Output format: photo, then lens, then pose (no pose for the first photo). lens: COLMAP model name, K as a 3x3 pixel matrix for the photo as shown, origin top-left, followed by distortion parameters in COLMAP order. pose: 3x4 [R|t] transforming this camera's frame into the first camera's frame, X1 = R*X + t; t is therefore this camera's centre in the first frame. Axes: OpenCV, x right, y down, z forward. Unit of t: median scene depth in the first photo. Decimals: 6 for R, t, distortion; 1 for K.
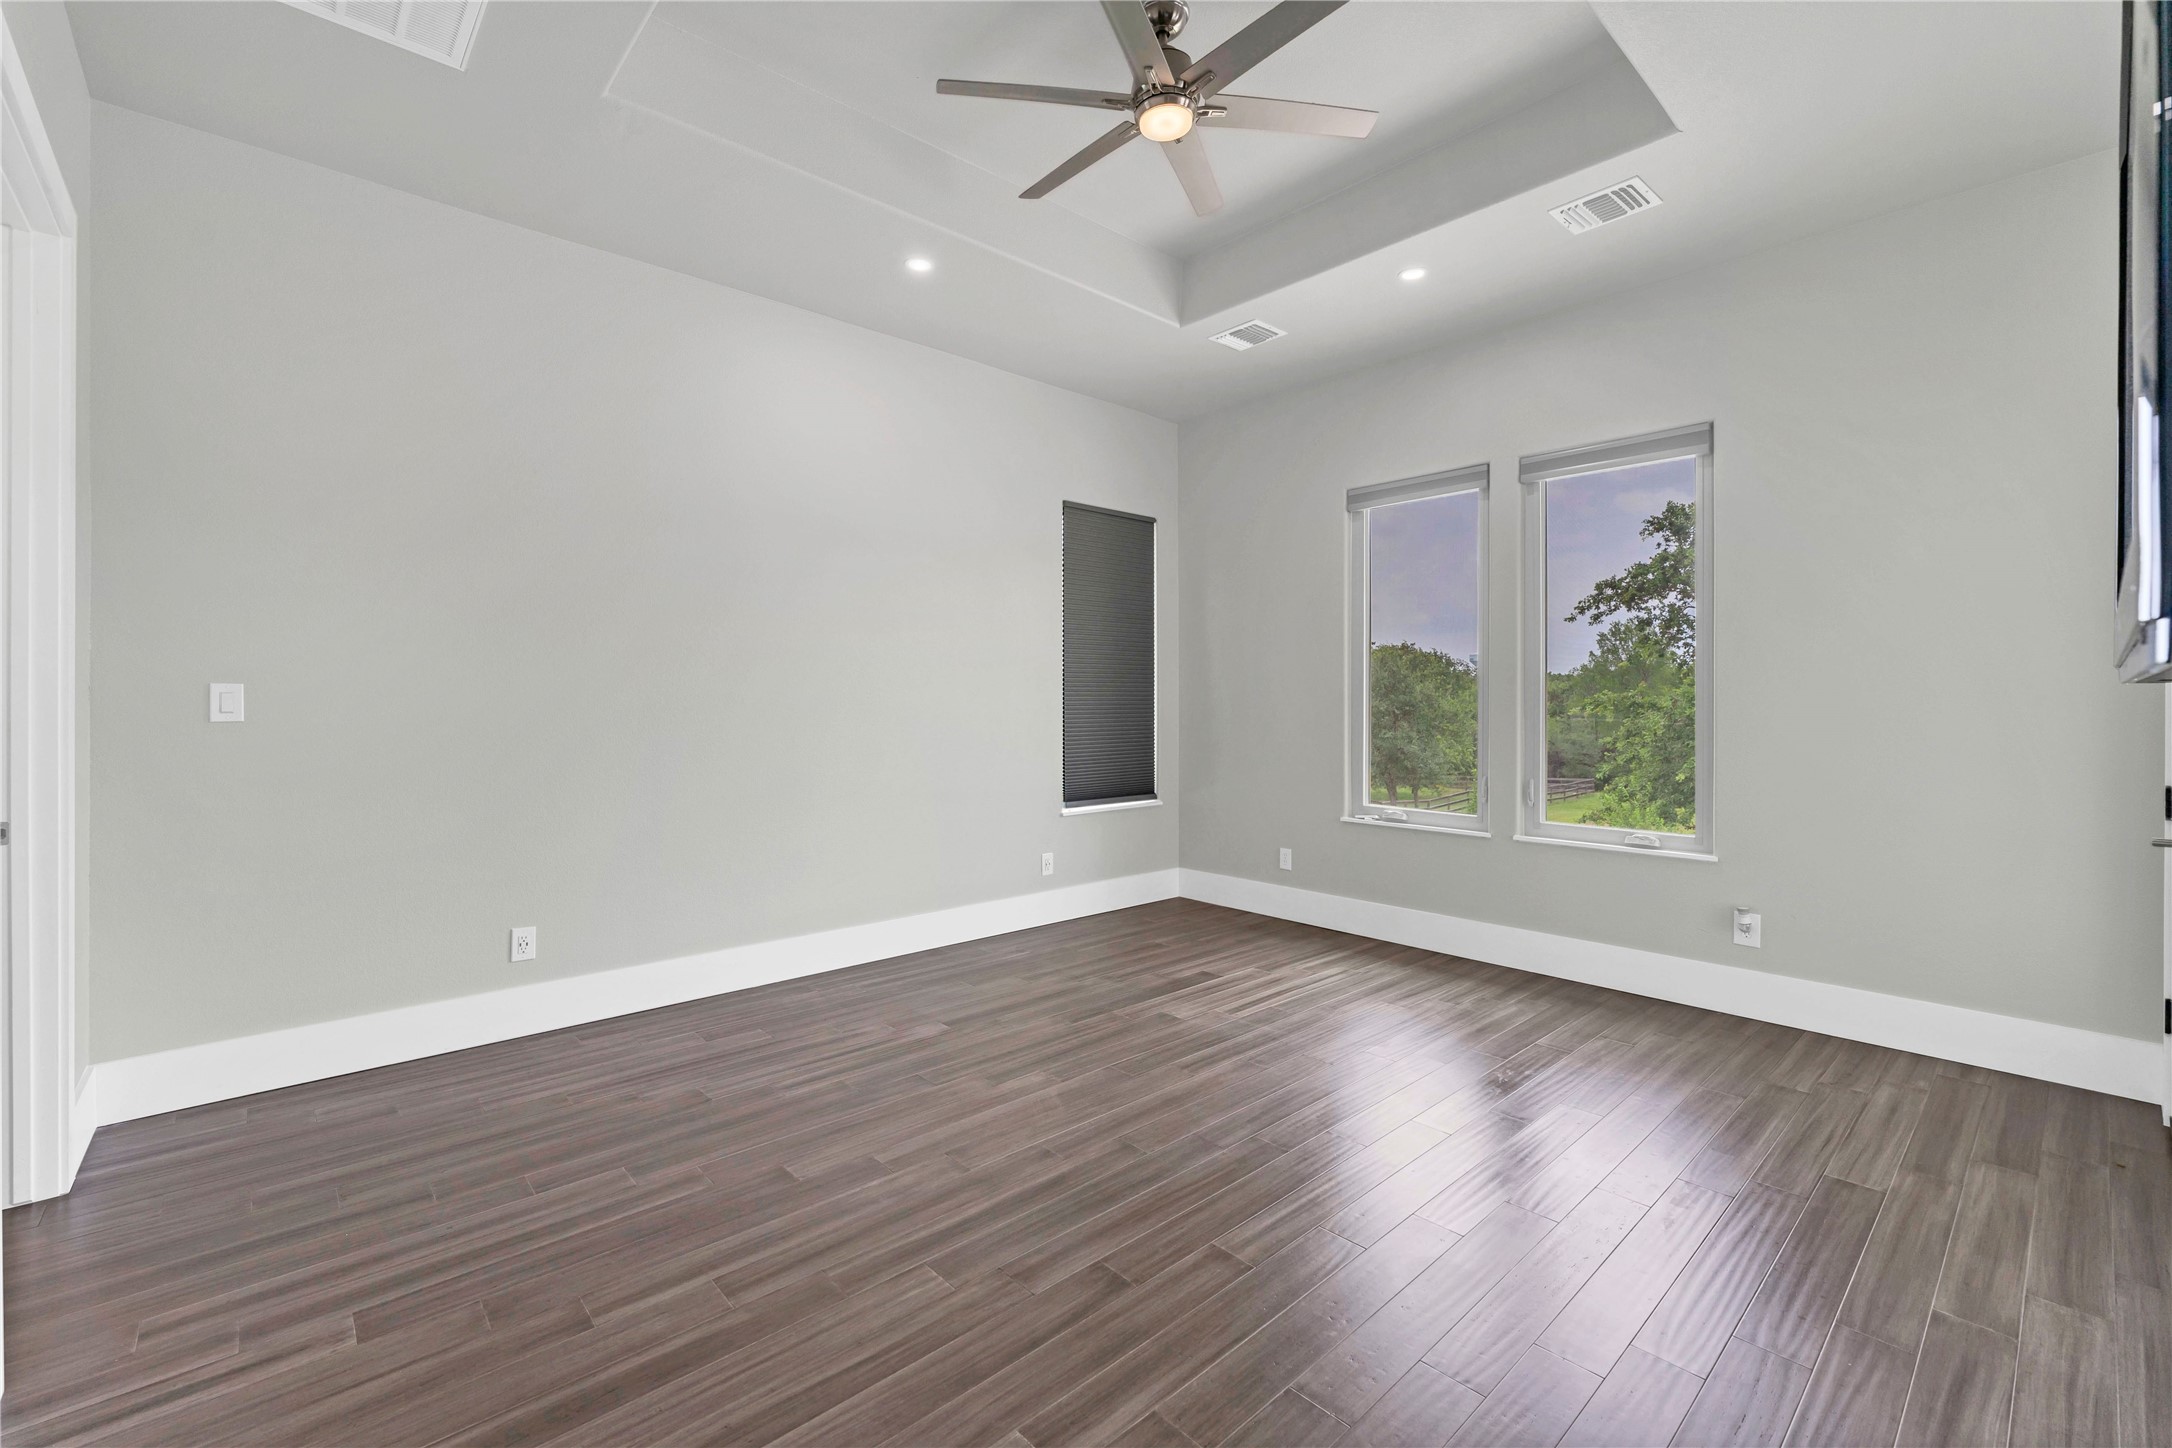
lens RADIAL K [[912.8, 0, 1086.2], [0, 912.8, 712.6], [0, 0, 1]] dist [0.002519, 0.000095]
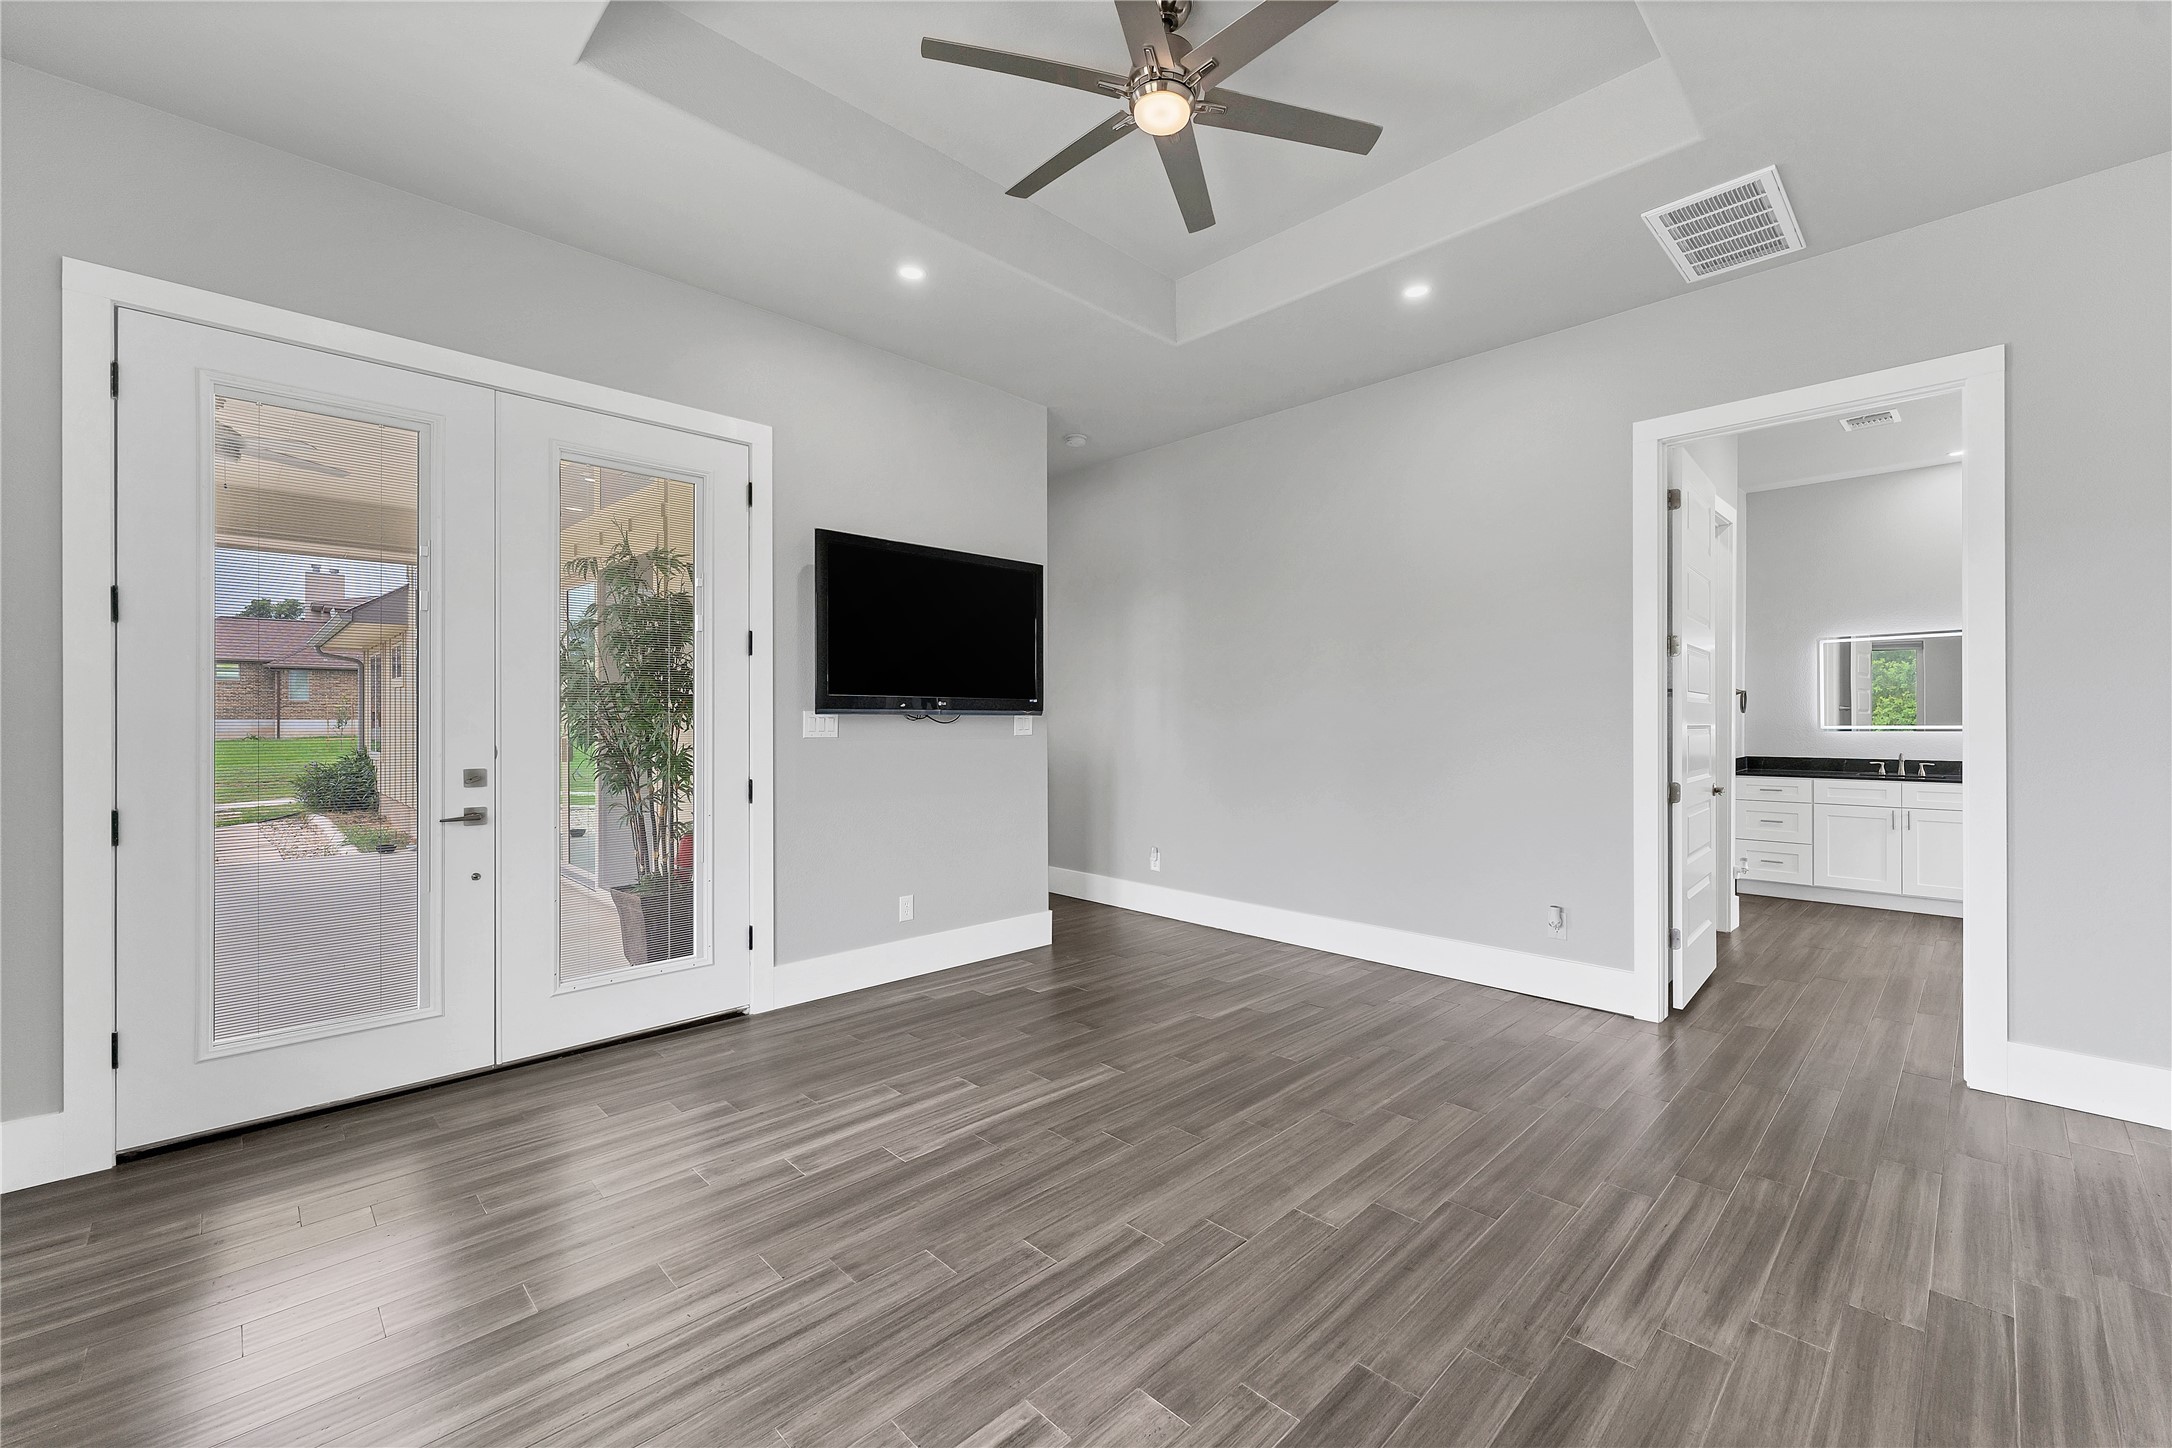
lens RADIAL K [[879.8, 0, 1089.0], [0, 879.8, 718.0], [0, 0, 1]] dist [-0.000356, -0.000216]
pose [[-0.999232, -0.005525, -0.038804, 0.186494], [-0.005784, 0.999962, 0.006582, -0.018526], [0.038766, 0.006801, -0.999225, 1.783245]]
